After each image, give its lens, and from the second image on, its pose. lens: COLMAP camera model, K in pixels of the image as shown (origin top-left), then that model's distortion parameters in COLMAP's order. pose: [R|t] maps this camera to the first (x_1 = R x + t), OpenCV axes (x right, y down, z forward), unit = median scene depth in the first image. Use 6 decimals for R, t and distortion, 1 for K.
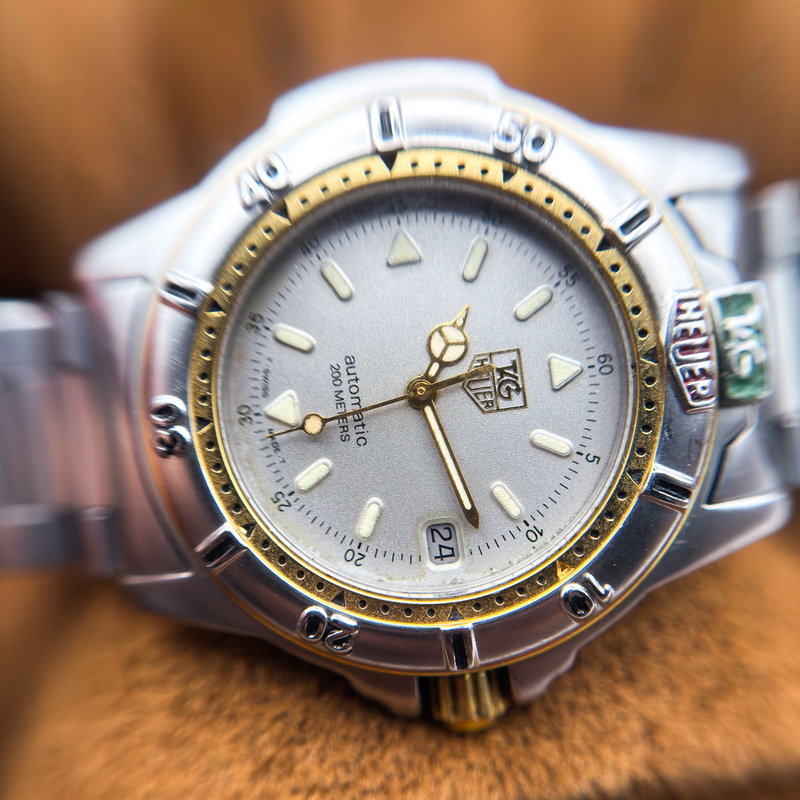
lens RADIAL K [[841.9, 0, 409.4], [0, 841.9, 432.4], [0, 0, 1]] dist [0.603456, 0.002951]
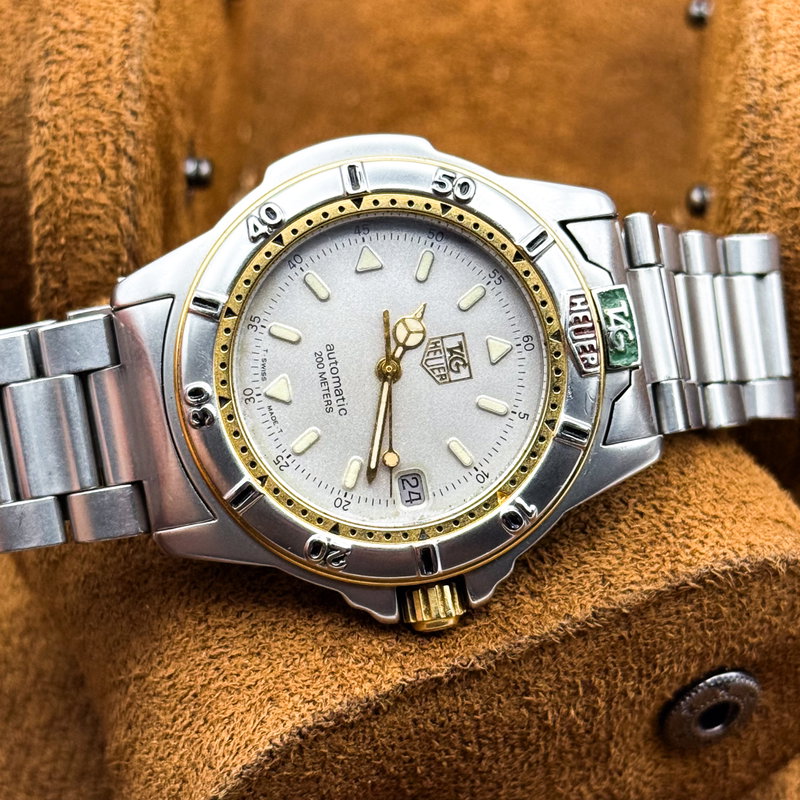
lens RADIAL K [[2153.8, 0, 412.5], [0, 2153.8, 467.4], [0, 0, 1]] dist [0.119324, 0.838519]
pose [[0.996739, -0.048685, 0.064357, -0.167960], [0.050048, 0.998552, -0.019736, 0.165999], [-0.063303, 0.022893, 0.997732, -2.249179]]
